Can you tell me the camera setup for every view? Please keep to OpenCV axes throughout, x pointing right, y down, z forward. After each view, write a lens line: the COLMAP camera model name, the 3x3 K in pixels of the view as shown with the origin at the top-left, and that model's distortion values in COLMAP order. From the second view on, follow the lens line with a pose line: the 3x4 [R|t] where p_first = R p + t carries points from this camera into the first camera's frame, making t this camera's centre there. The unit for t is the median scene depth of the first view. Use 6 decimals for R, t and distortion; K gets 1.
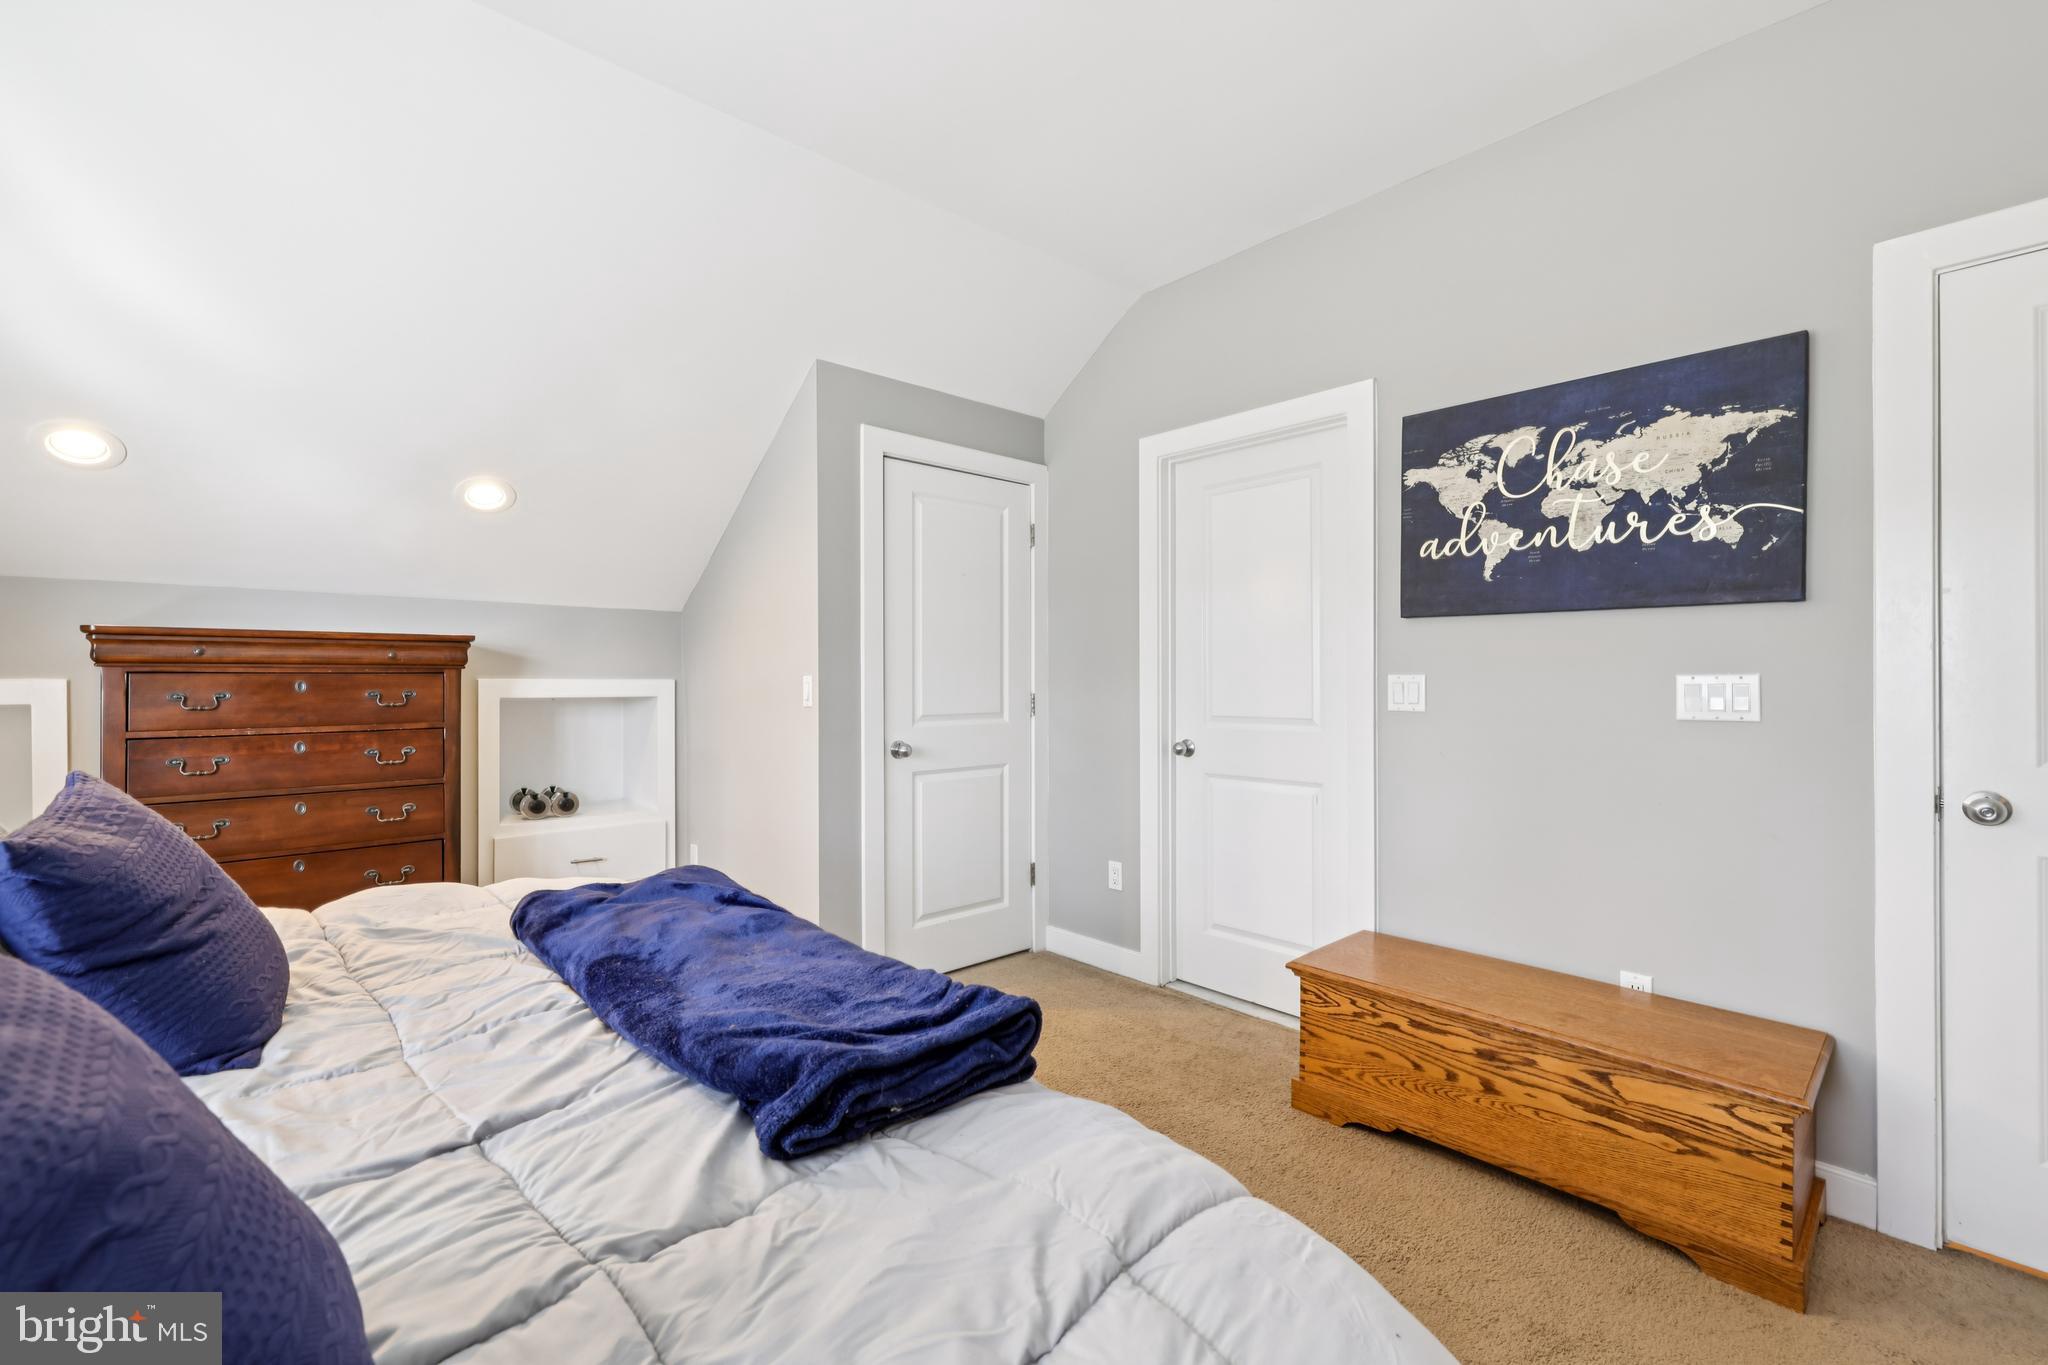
lens RADIAL K [[860.8, 0, 1030.3], [0, 860.8, 672.7], [0, 0, 1]] dist [0.000009, -0.000162]
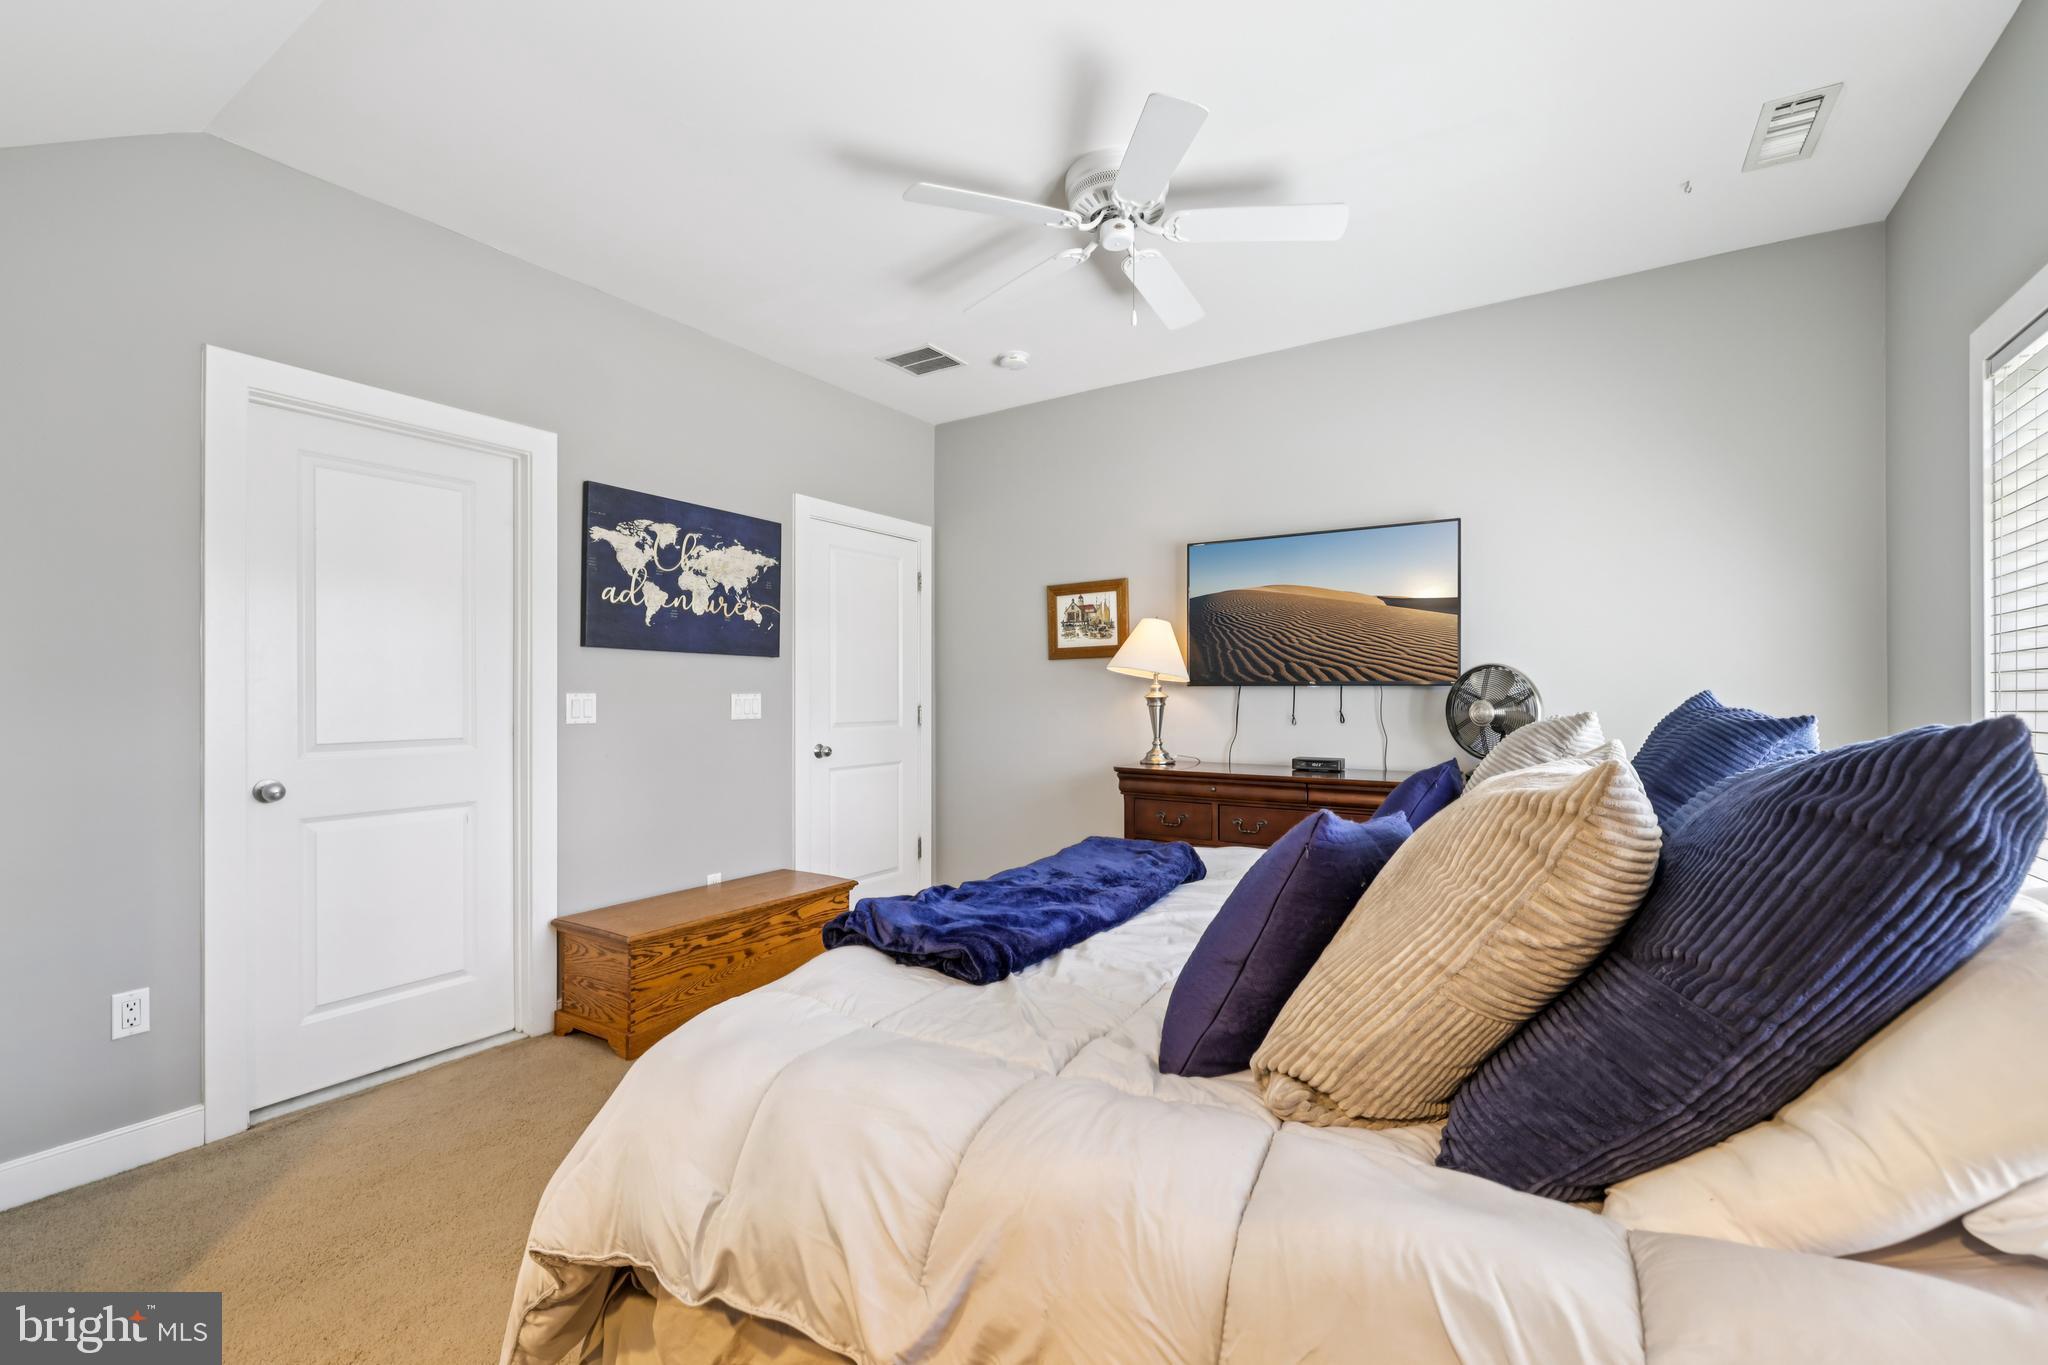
lens RADIAL K [[860.8, 0, 1030.3], [0, 860.8, 672.7], [0, 0, 1]] dist [0.000009, -0.000162]
pose [[-0.249312, 0.024911, 0.968103, -1.005009], [-0.005856, 0.999612, -0.027230, 0.003108], [-0.968406, -0.012458, -0.249069, 0.784902]]
